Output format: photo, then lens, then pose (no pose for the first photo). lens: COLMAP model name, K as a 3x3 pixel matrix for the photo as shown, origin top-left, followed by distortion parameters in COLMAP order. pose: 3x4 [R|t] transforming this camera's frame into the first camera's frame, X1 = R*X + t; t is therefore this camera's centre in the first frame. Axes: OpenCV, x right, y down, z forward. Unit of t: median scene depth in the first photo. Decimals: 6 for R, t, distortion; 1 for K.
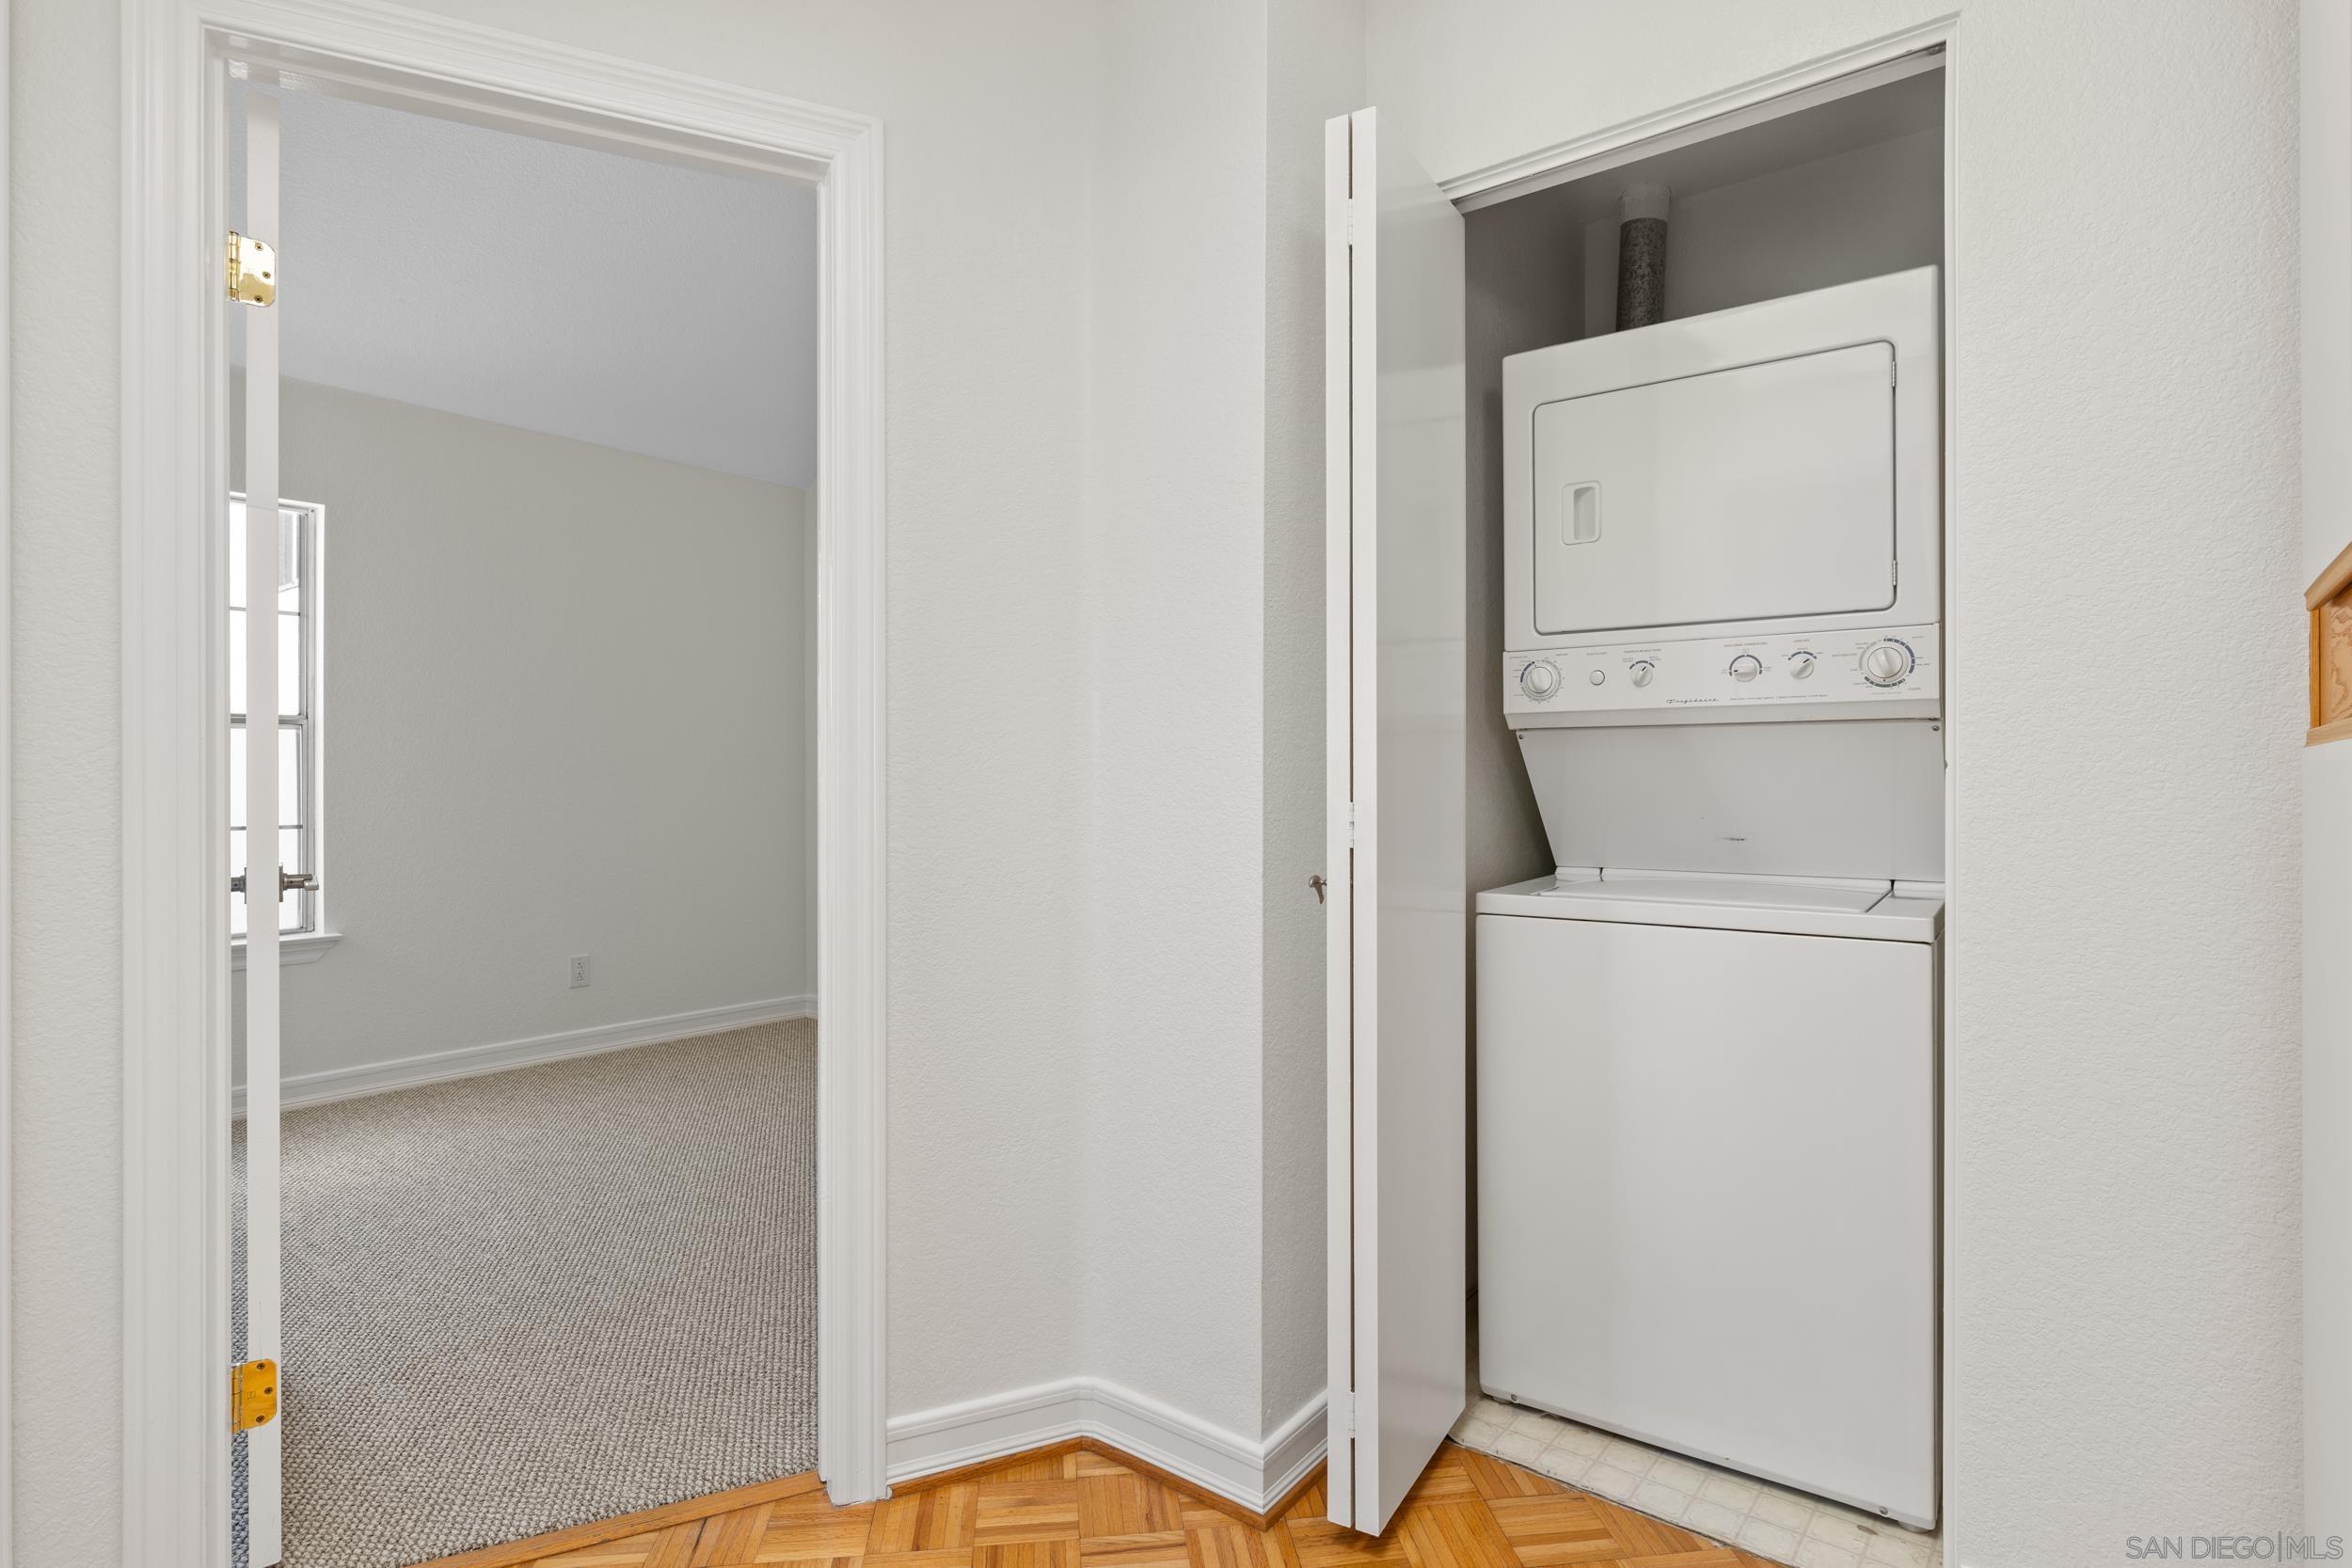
lens RADIAL K [[1246.9, 0, 1180.4], [0, 1246.9, 779.6], [0, 0, 1]] dist [0.008269, 0.001071]
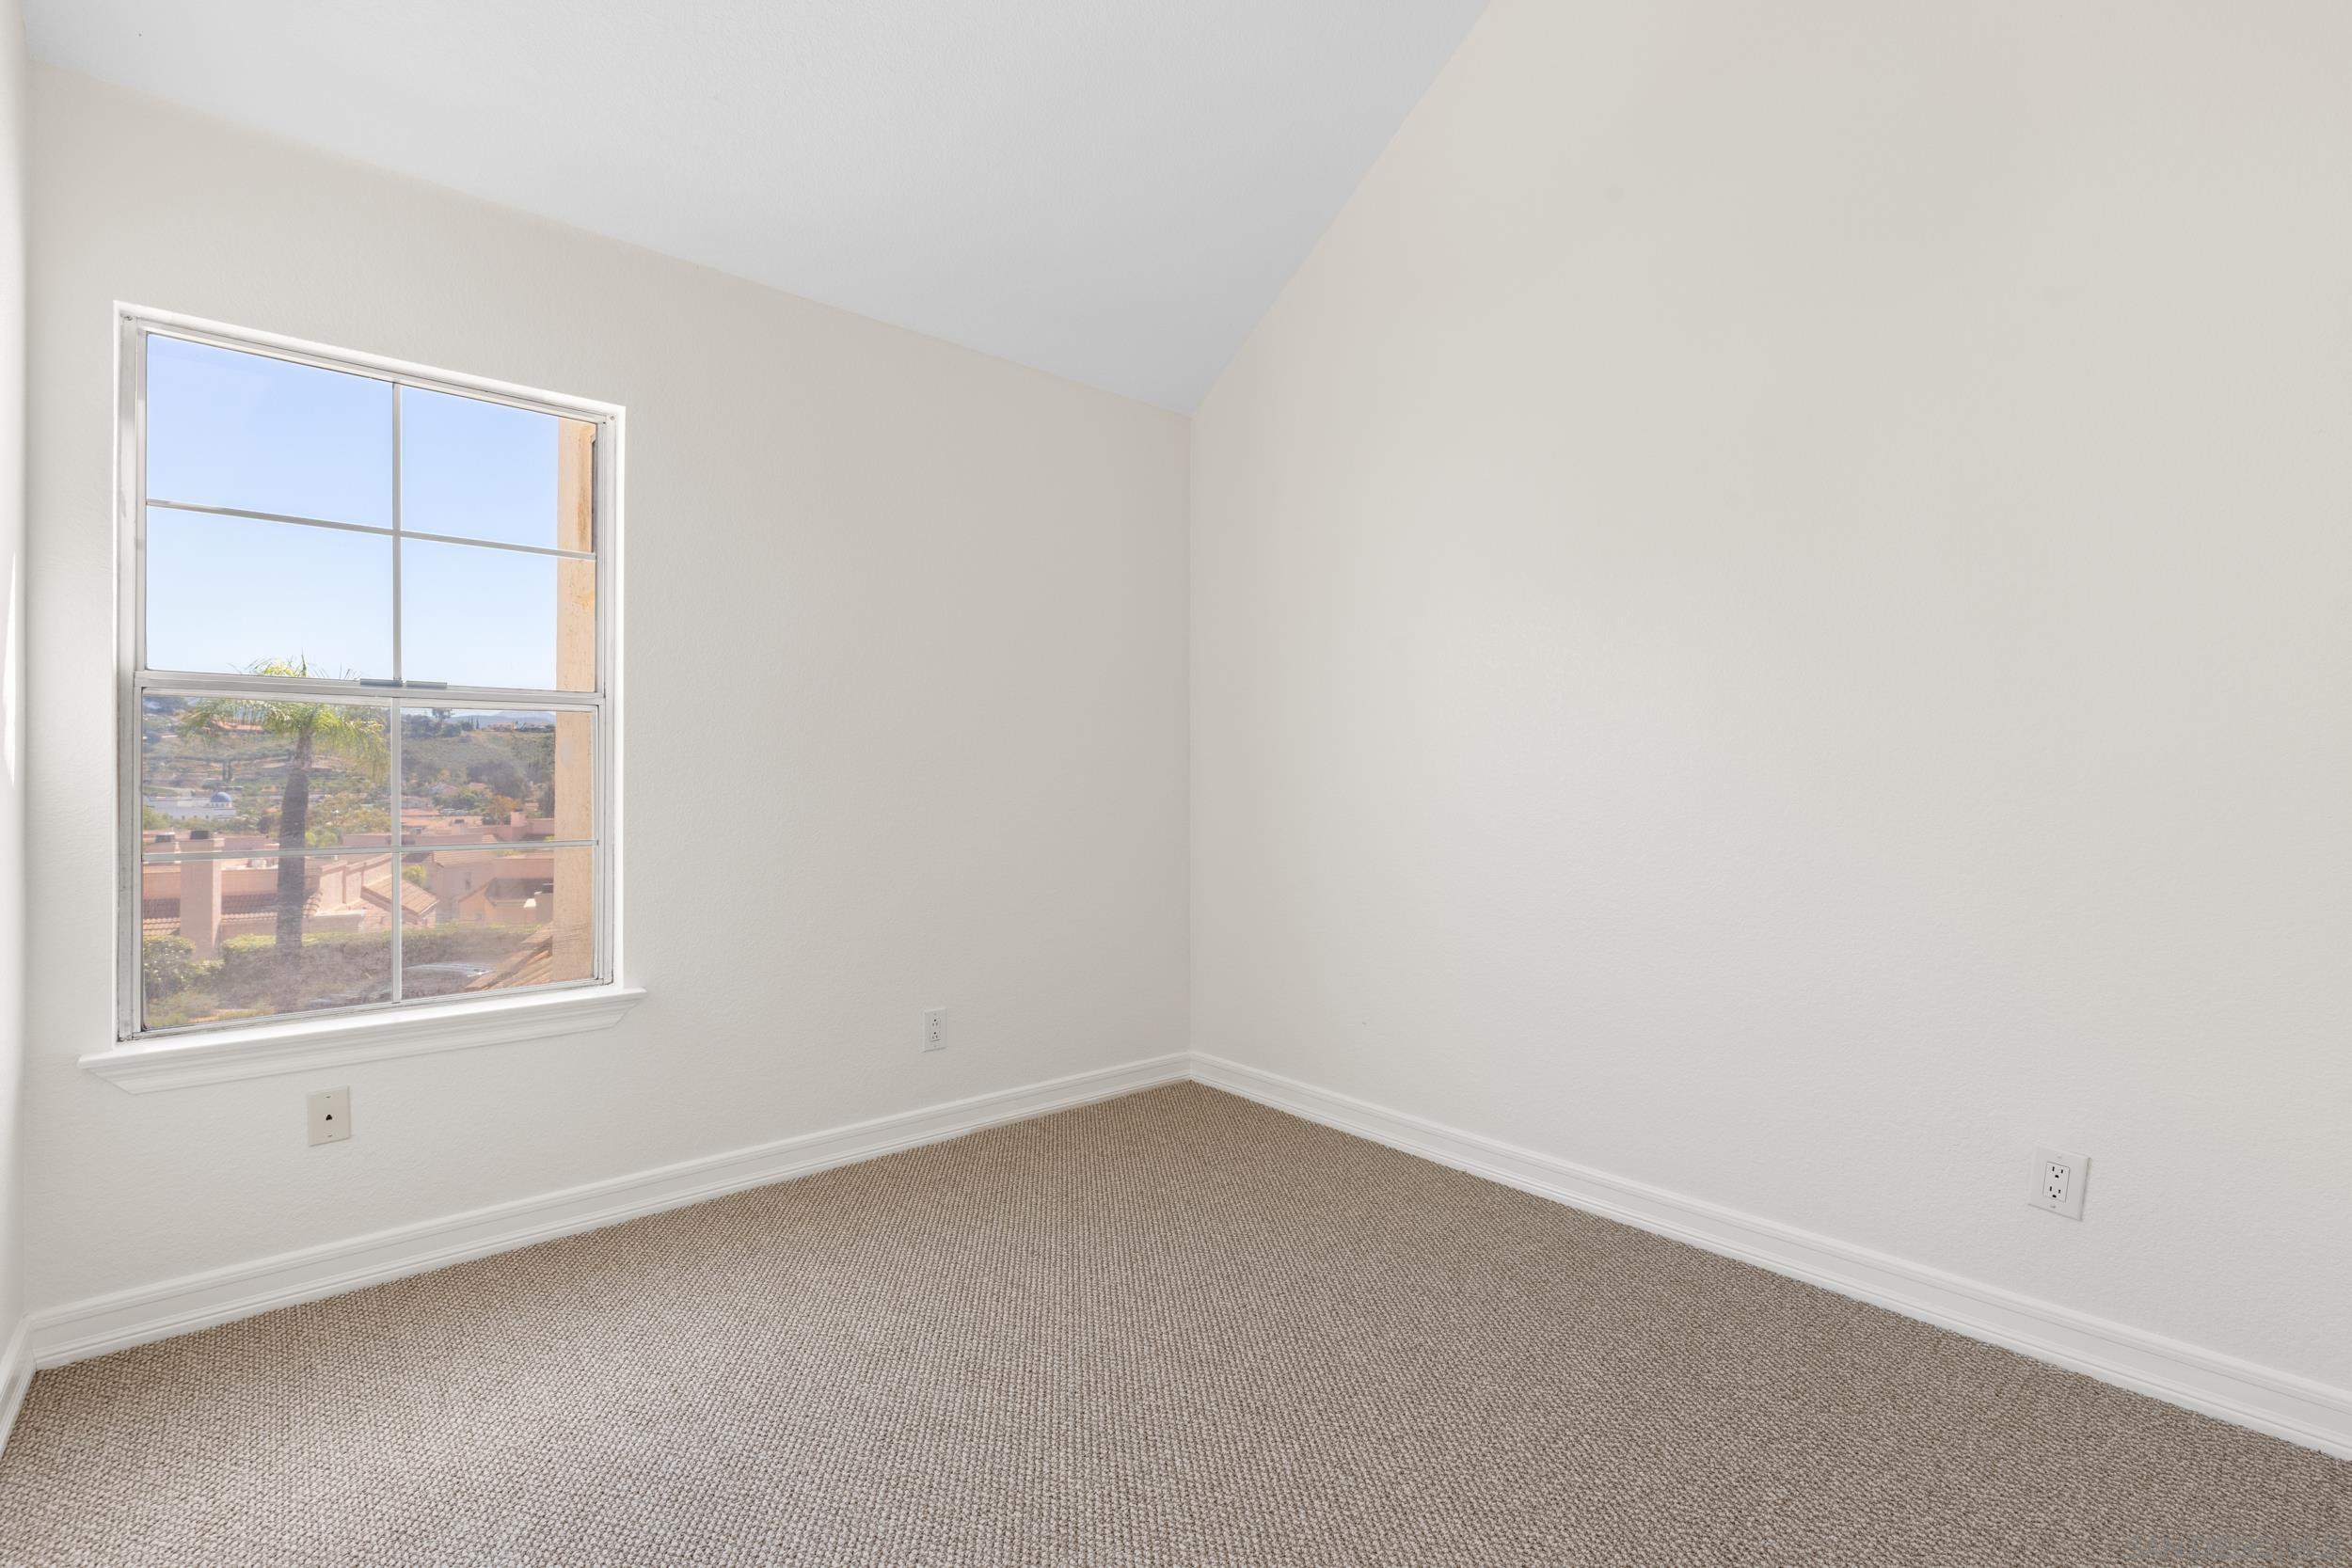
lens RADIAL K [[1054.9, 0, 1172.2], [0, 1054.9, 783.3], [0, 0, 1]] dist [0.008851, -0.001277]
pose [[0.983956, 0.003634, -0.178374, -0.254200], [-0.003709, 0.999993, -0.000085, 0.000691], [0.178373, 0.000745, 0.983963, 0.442888]]
